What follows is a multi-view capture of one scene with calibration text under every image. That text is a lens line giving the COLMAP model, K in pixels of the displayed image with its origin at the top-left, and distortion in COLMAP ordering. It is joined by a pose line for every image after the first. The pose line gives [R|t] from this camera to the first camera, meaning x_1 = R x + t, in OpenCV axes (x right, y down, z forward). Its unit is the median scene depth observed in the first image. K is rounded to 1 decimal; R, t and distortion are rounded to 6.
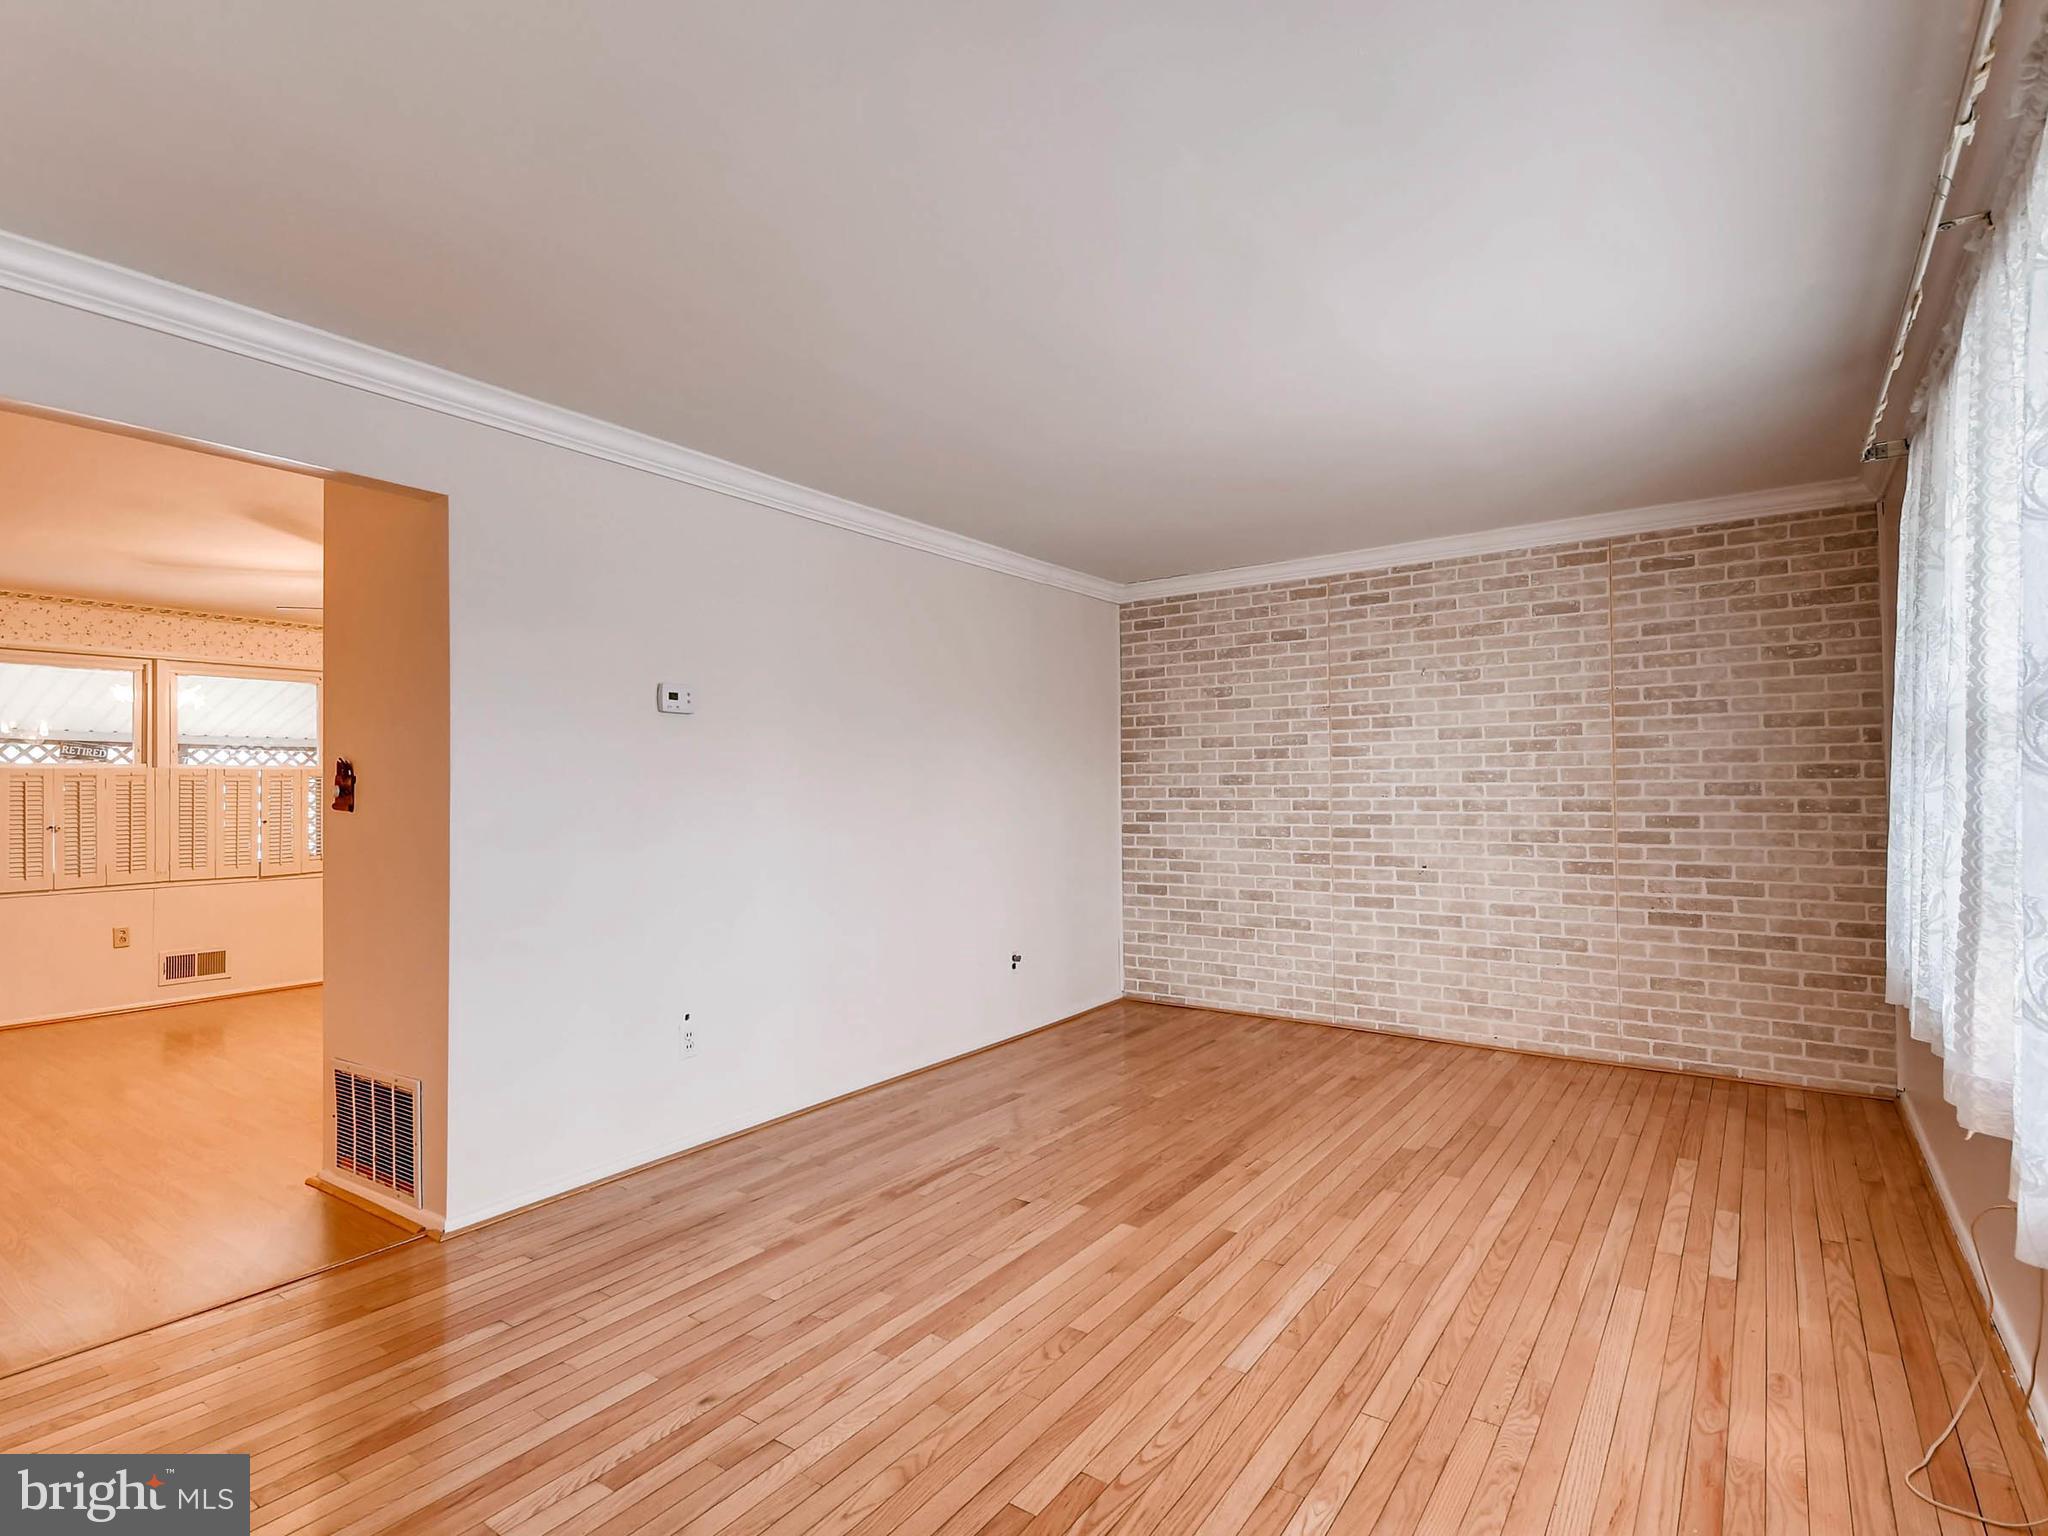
lens RADIAL K [[1026.8, 0, 979.2], [0, 1026.8, 774.7], [0, 0, 1]] dist [0.043665, -0.006533]
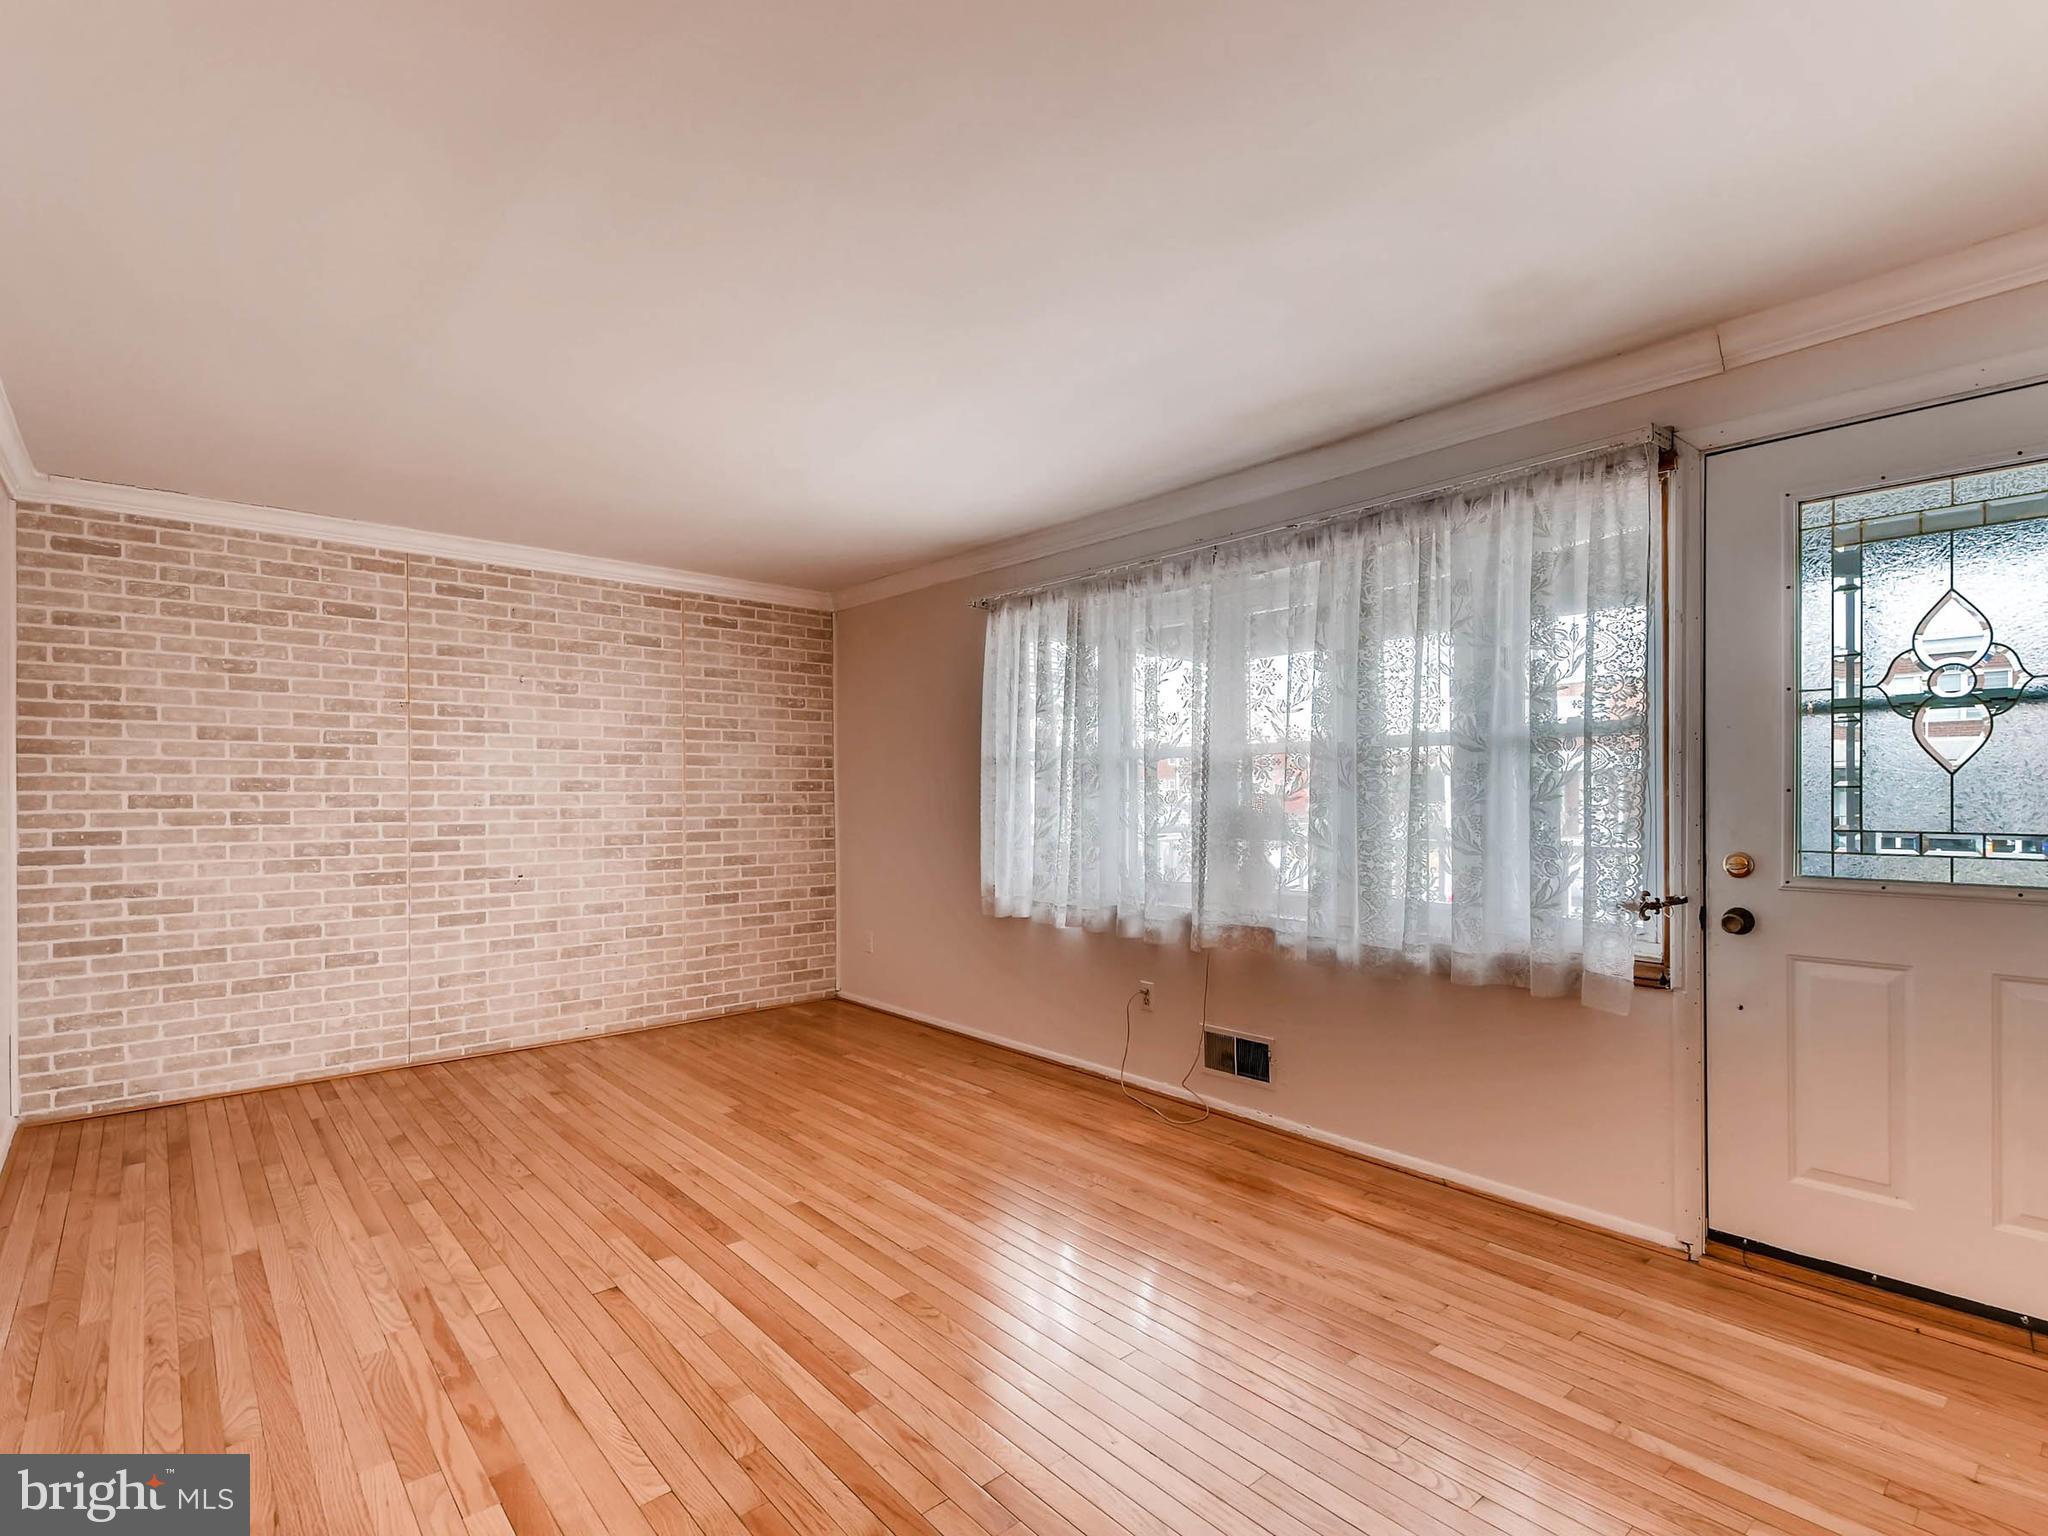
lens RADIAL K [[1026.8, 0, 1028.1], [0, 1026.8, 814.5], [0, 0, 1]] dist [0.043665, -0.006533]
pose [[0.211144, -0.010648, 0.977397, -0.466052], [-0.013717, 0.999810, 0.013855, 0.009987], [-0.977359, -0.016333, 0.210958, 0.333778]]
